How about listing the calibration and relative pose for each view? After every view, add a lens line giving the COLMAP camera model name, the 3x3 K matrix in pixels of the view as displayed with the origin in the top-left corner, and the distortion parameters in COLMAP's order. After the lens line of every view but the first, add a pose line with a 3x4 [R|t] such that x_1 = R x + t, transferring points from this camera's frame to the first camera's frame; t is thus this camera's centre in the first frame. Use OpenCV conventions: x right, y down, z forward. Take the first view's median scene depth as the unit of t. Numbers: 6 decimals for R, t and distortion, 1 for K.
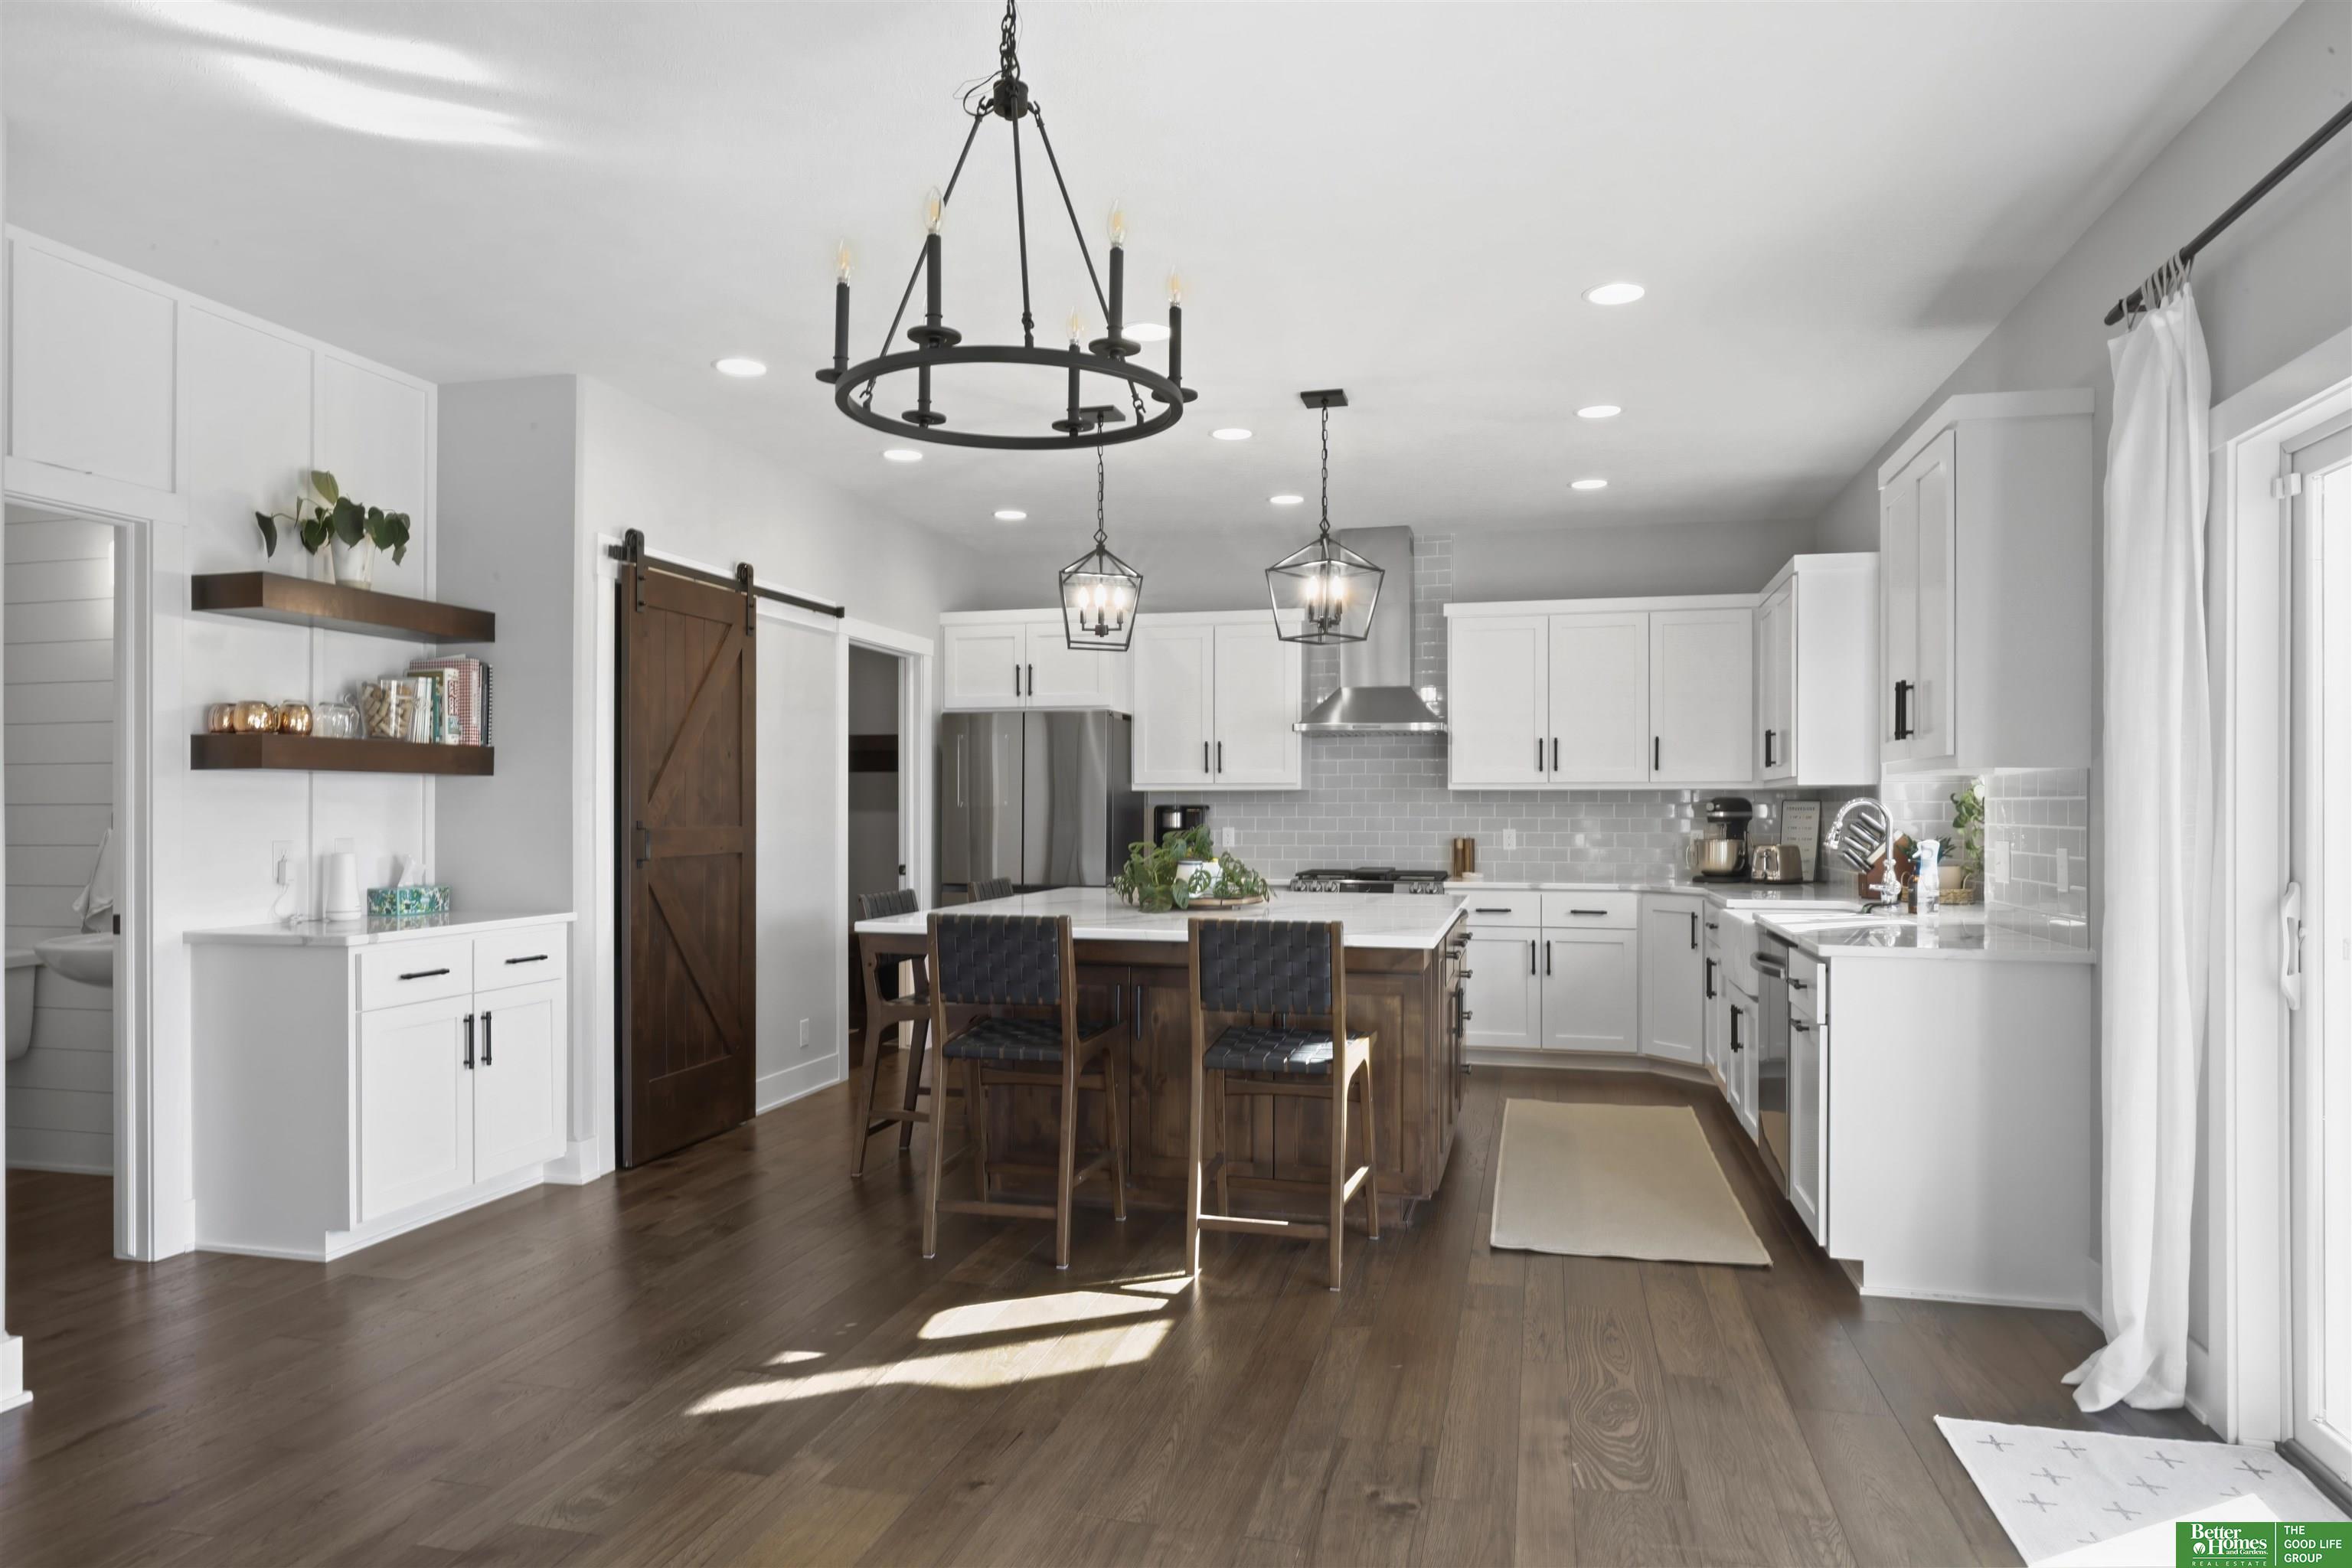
lens RADIAL K [[1441.0, 0, 1104.5], [0, 1441.0, 798.4], [0, 0, 1]] dist [-0.004095, 0.002319]
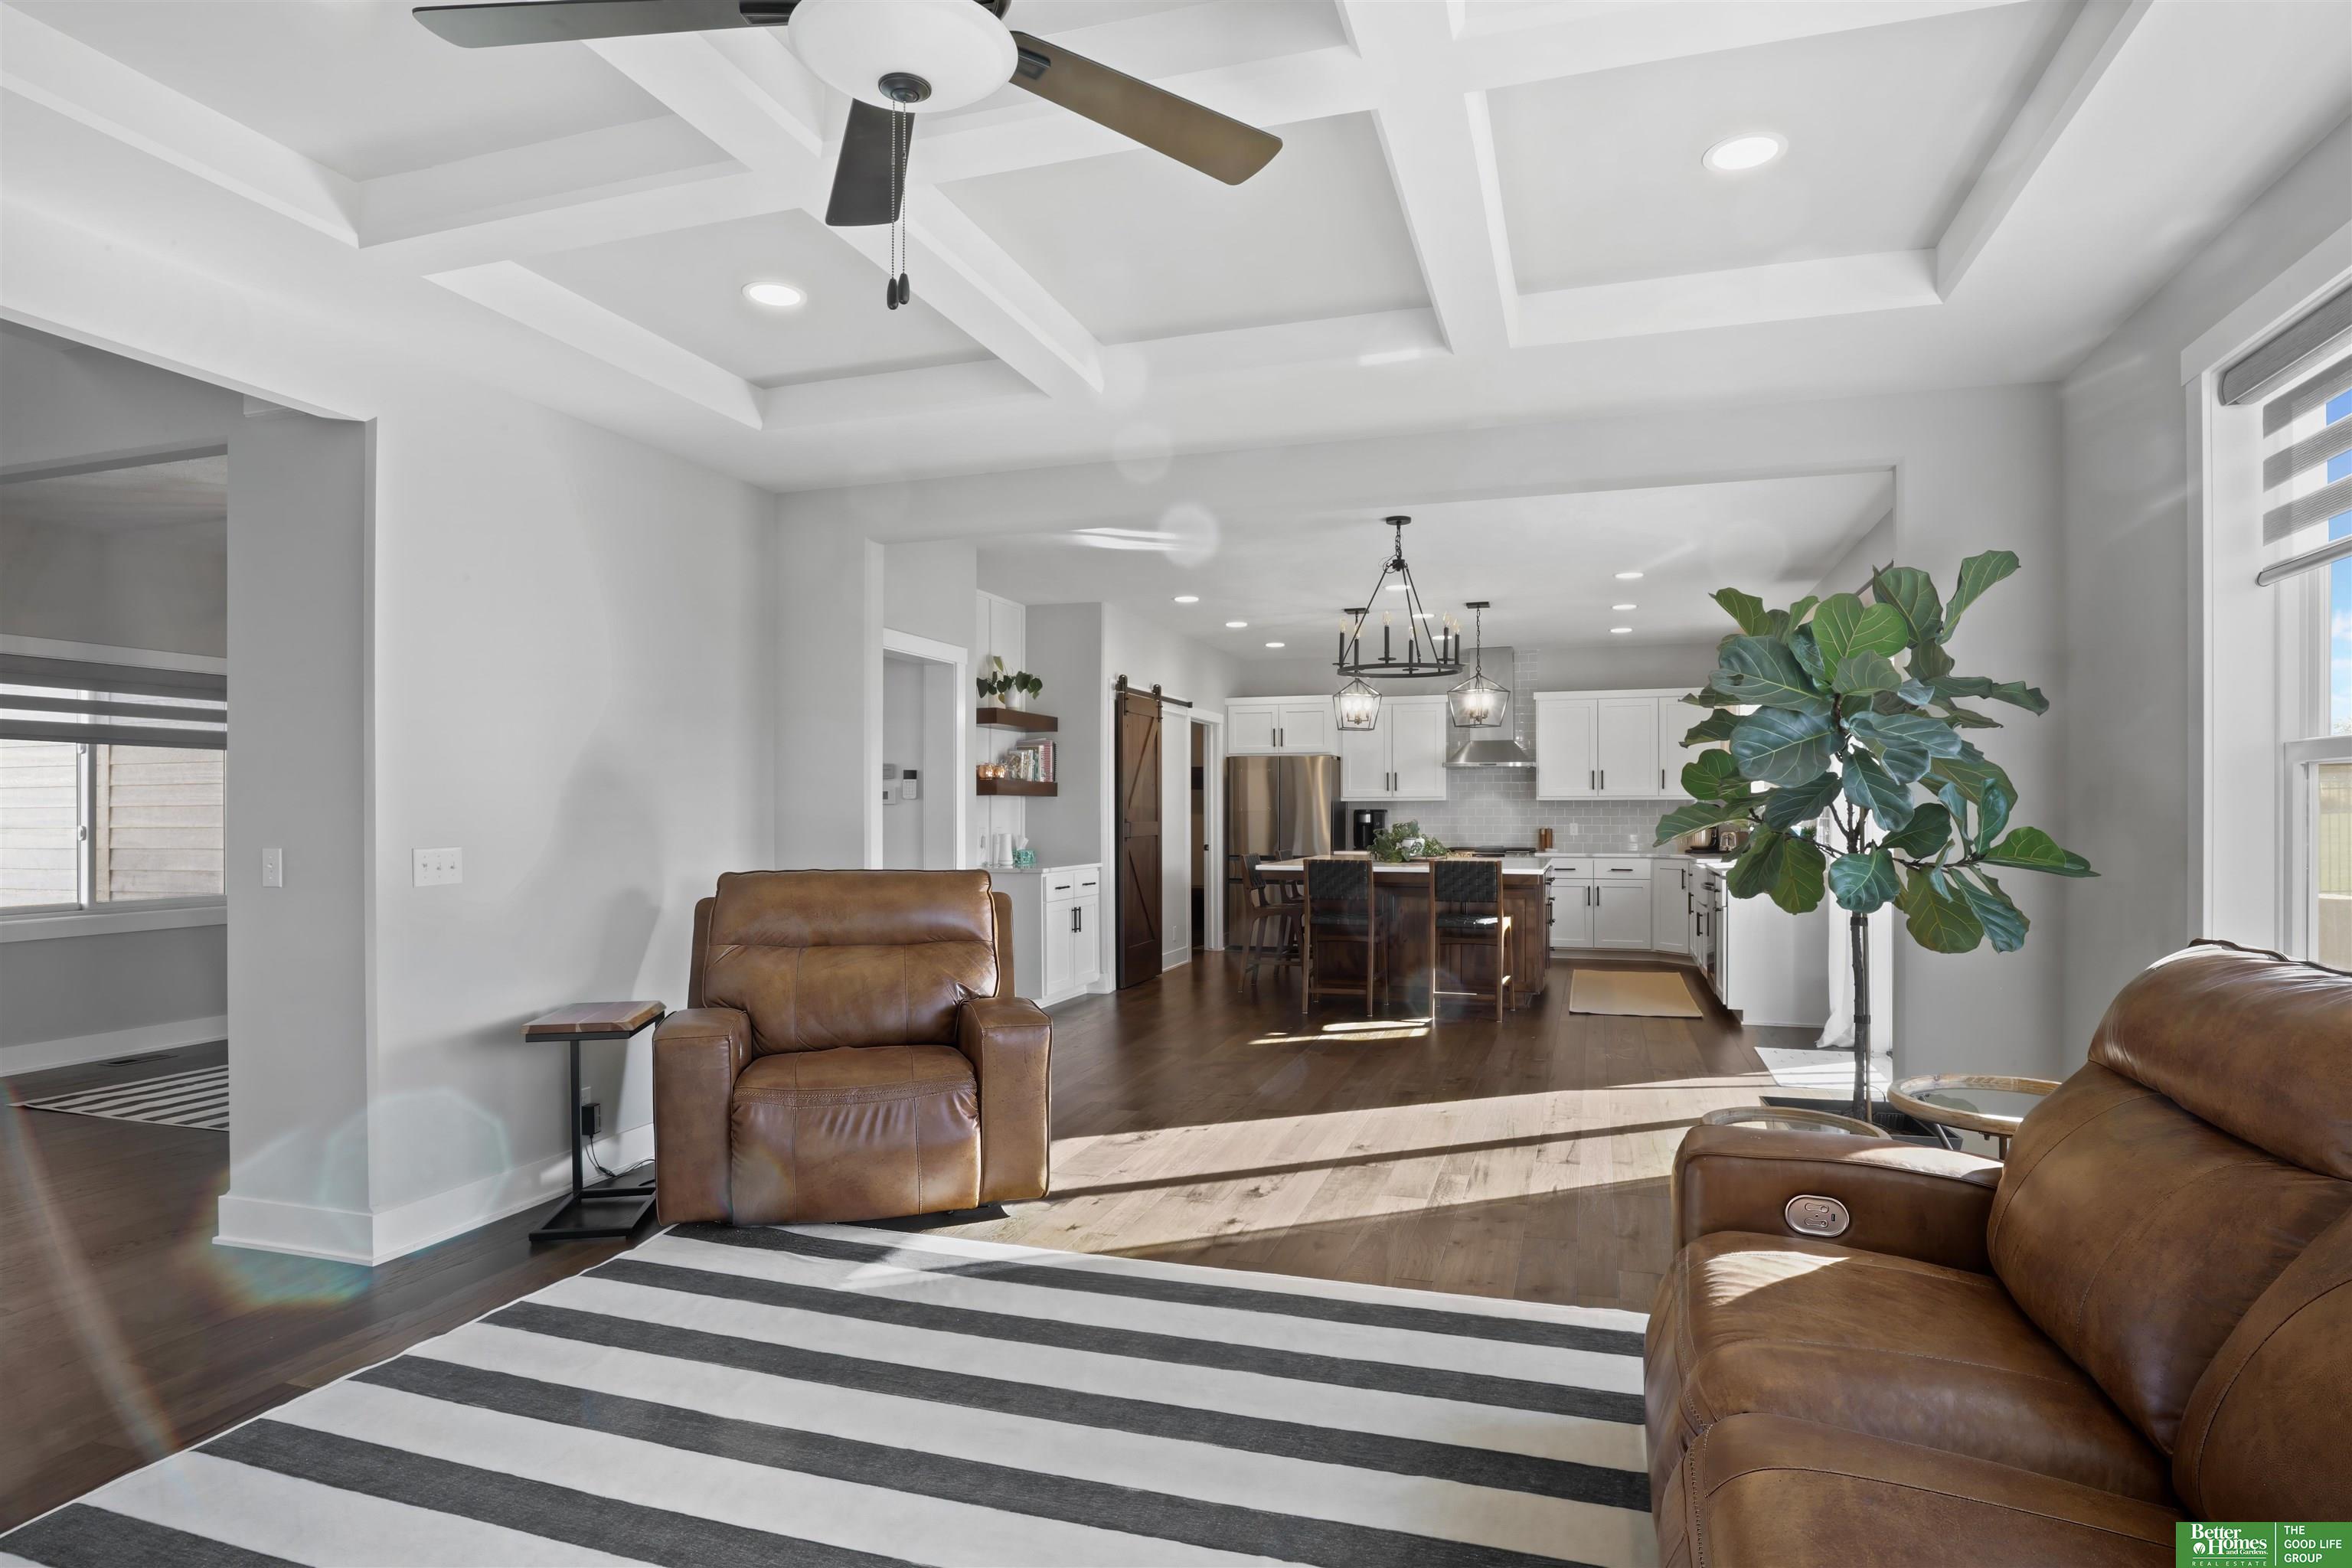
lens RADIAL K [[1278.4, 0, 1028.4], [0, 1278.4, 805.6], [0, 0, 1]] dist [-0.025543, 0.001709]
pose [[0.991102, -0.004152, -0.133042, -0.210352], [0.004366, 0.999990, 0.001320, -0.005217], [0.133035, -0.001889, 0.991110, -0.772694]]
